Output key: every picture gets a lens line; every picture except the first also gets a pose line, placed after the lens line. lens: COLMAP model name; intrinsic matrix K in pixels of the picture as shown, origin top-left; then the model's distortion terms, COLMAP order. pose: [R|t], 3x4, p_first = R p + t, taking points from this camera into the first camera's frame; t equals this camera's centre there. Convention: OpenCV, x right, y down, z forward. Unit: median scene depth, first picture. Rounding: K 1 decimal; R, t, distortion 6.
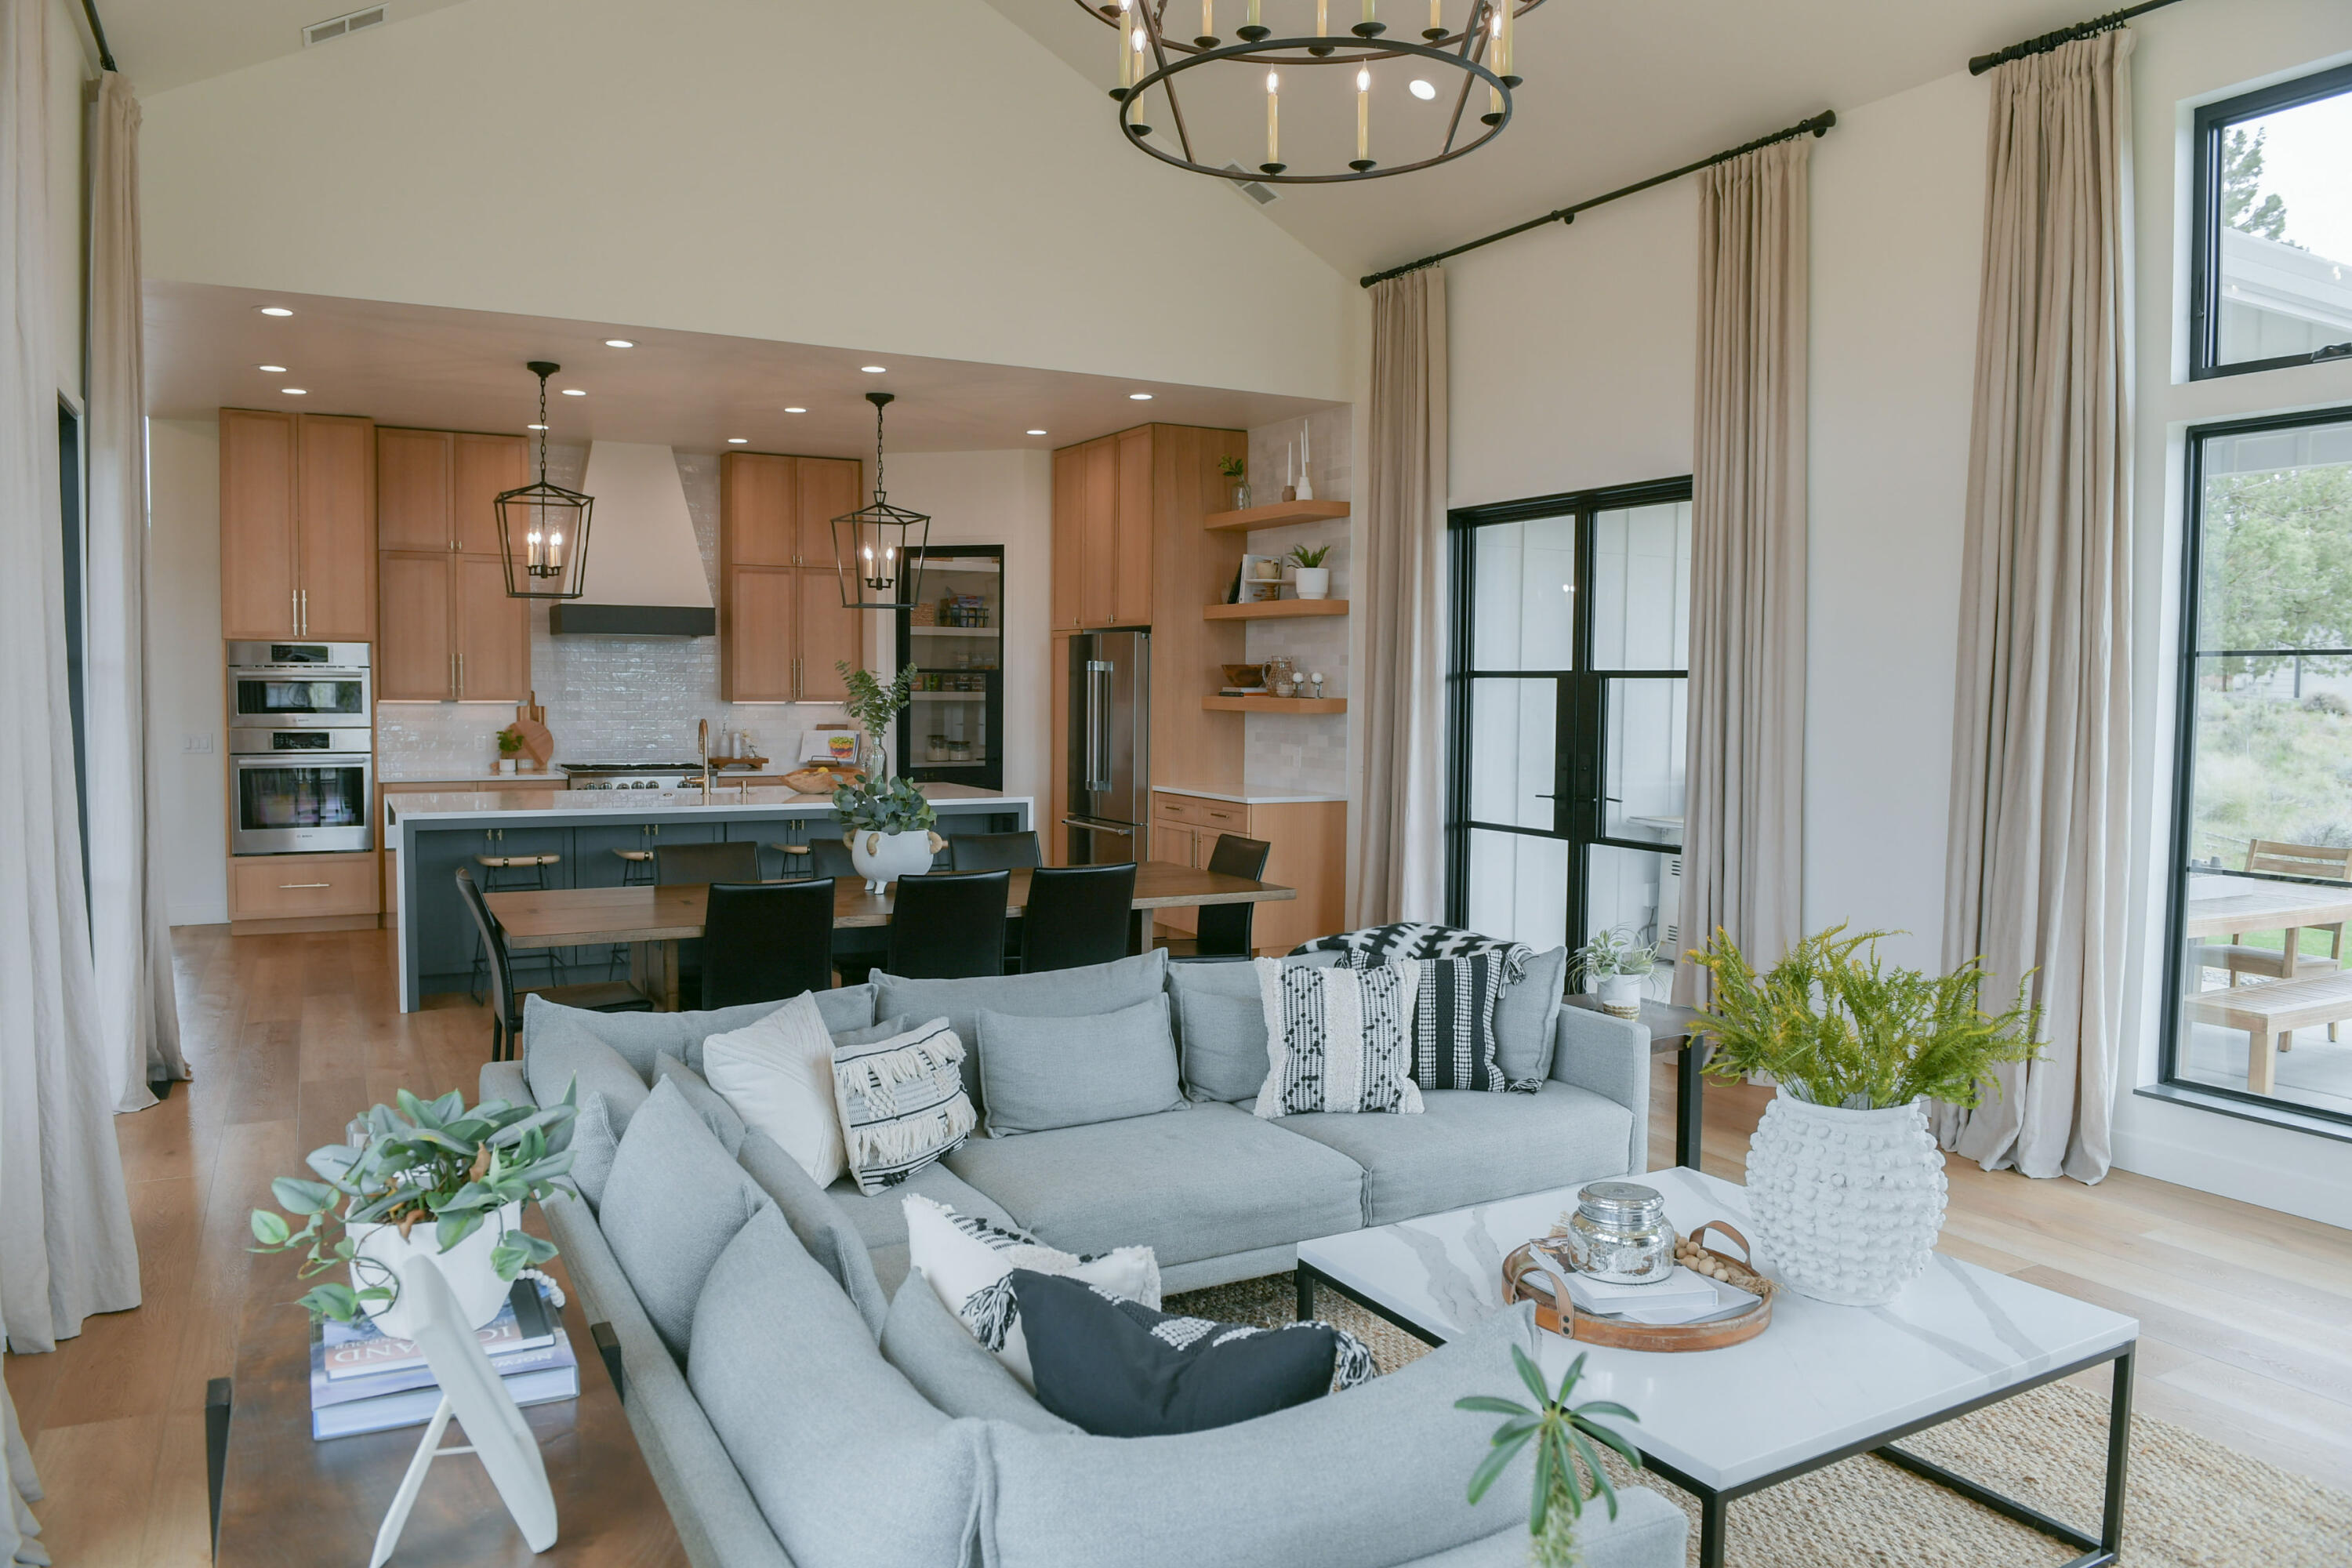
lens RADIAL K [[1625.7, 0, 1173.2], [0, 1625.7, 772.7], [0, 0, 1]] dist [-0.047515, -0.005060]
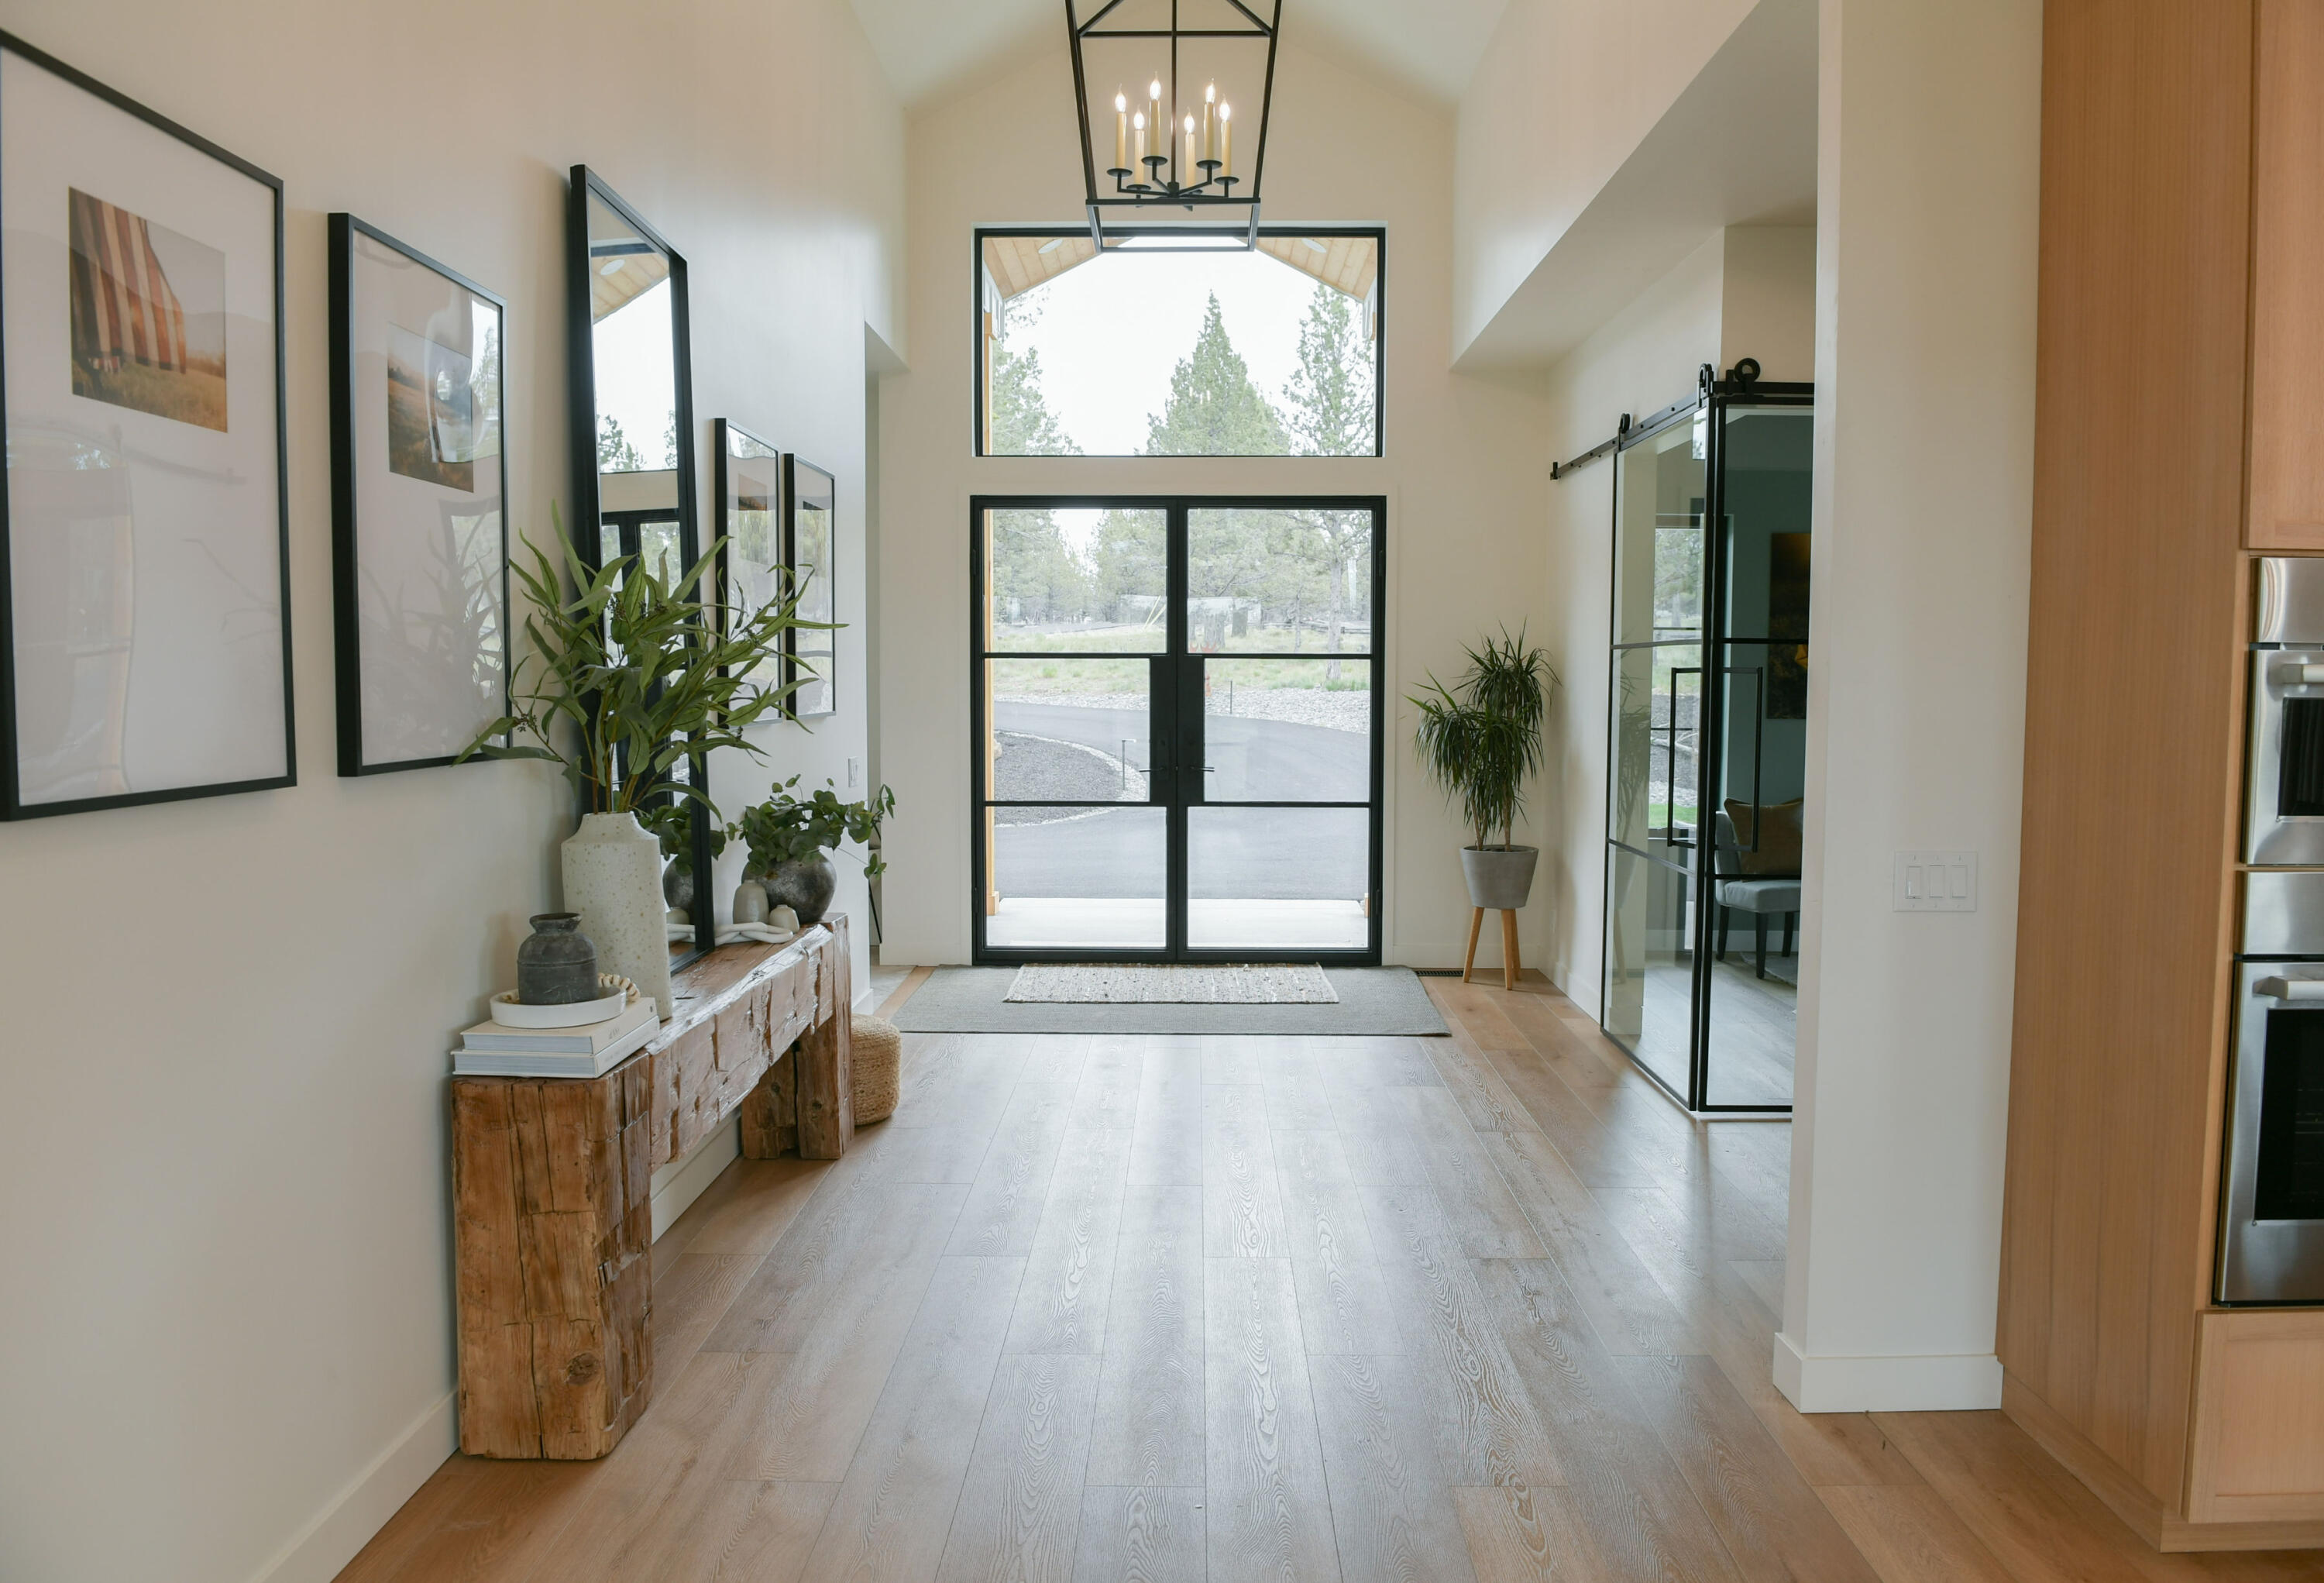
lens RADIAL K [[1638.1, 0, 1202.3], [0, 1638.1, 789.7], [0, 0, 1]] dist [-0.046819, -0.005448]
pose [[0.879553, 0.025997, -0.475090, -0.649808], [-0.020867, 0.999653, 0.016069, -0.044386], [0.475343, -0.004220, 0.879791, 0.694657]]
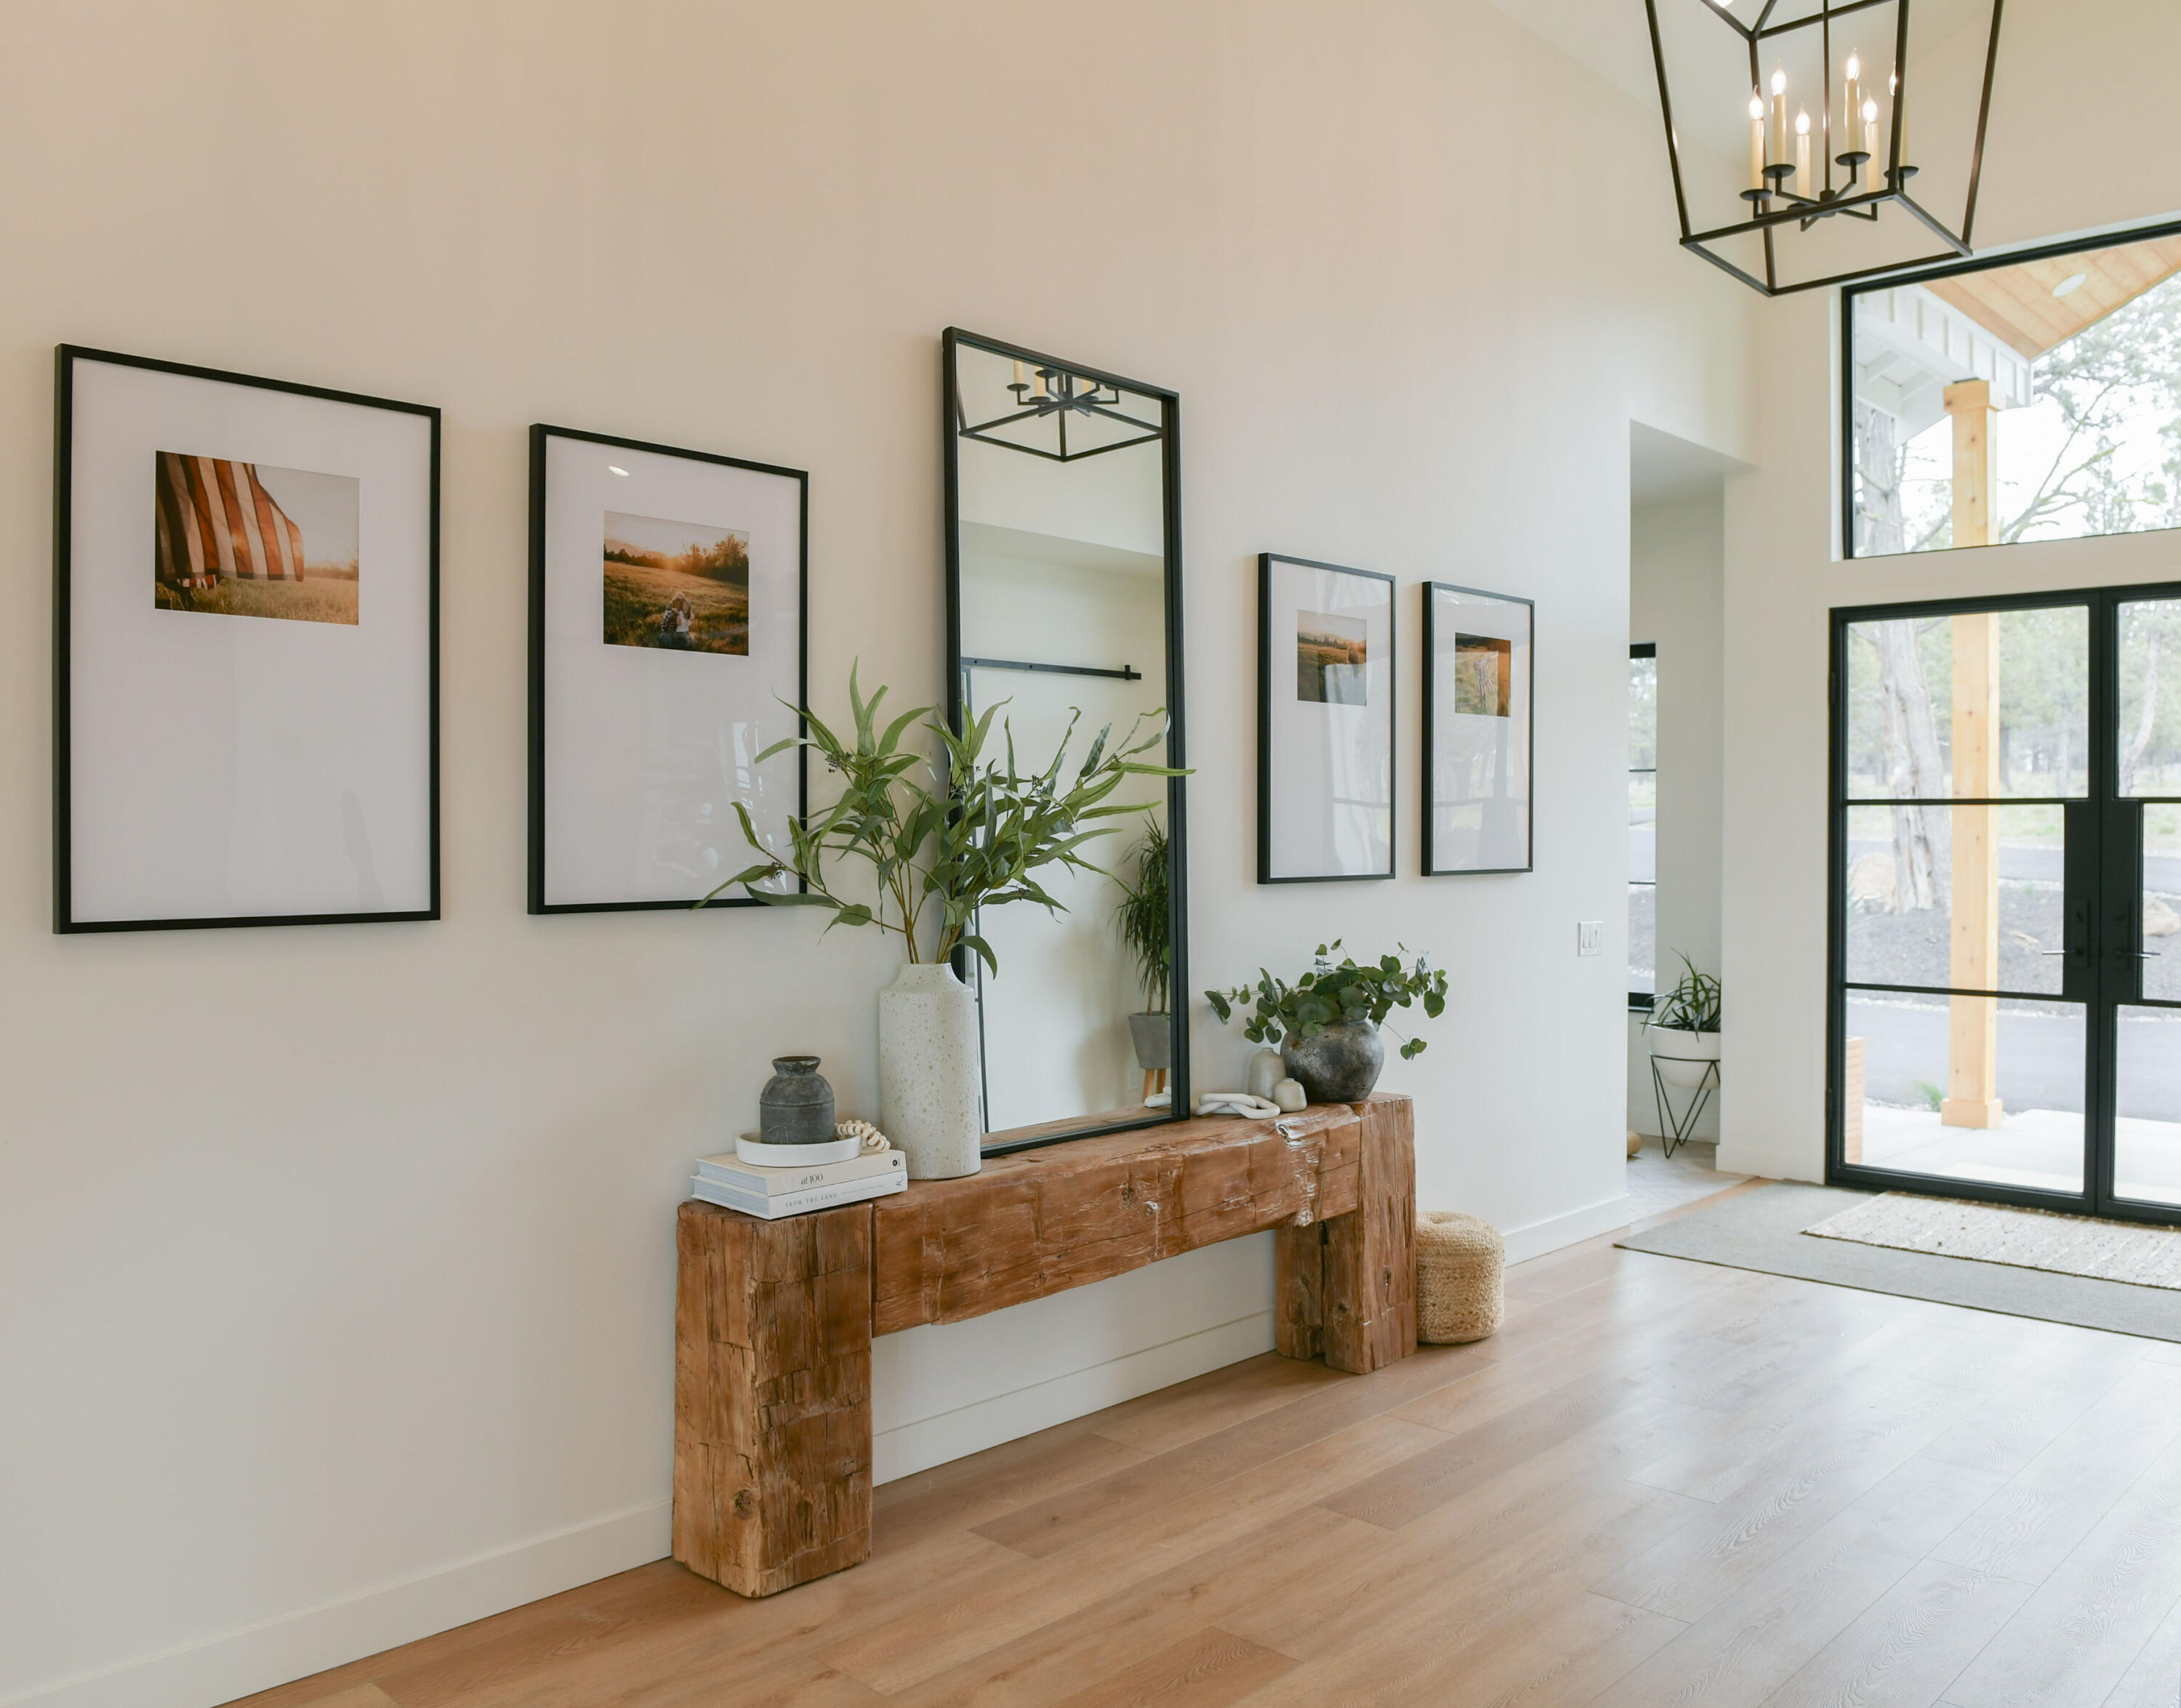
lens RADIAL K [[1780.9, 0, 1139.2], [0, 1780.9, 842.2], [0, 0, 1]] dist [-0.046731, -0.004278]
pose [[0.325234, -0.001333, -0.945633, -0.532769], [-0.050148, 0.998568, -0.018655, -0.053648], [0.944303, 0.053489, 0.324701, 0.889438]]
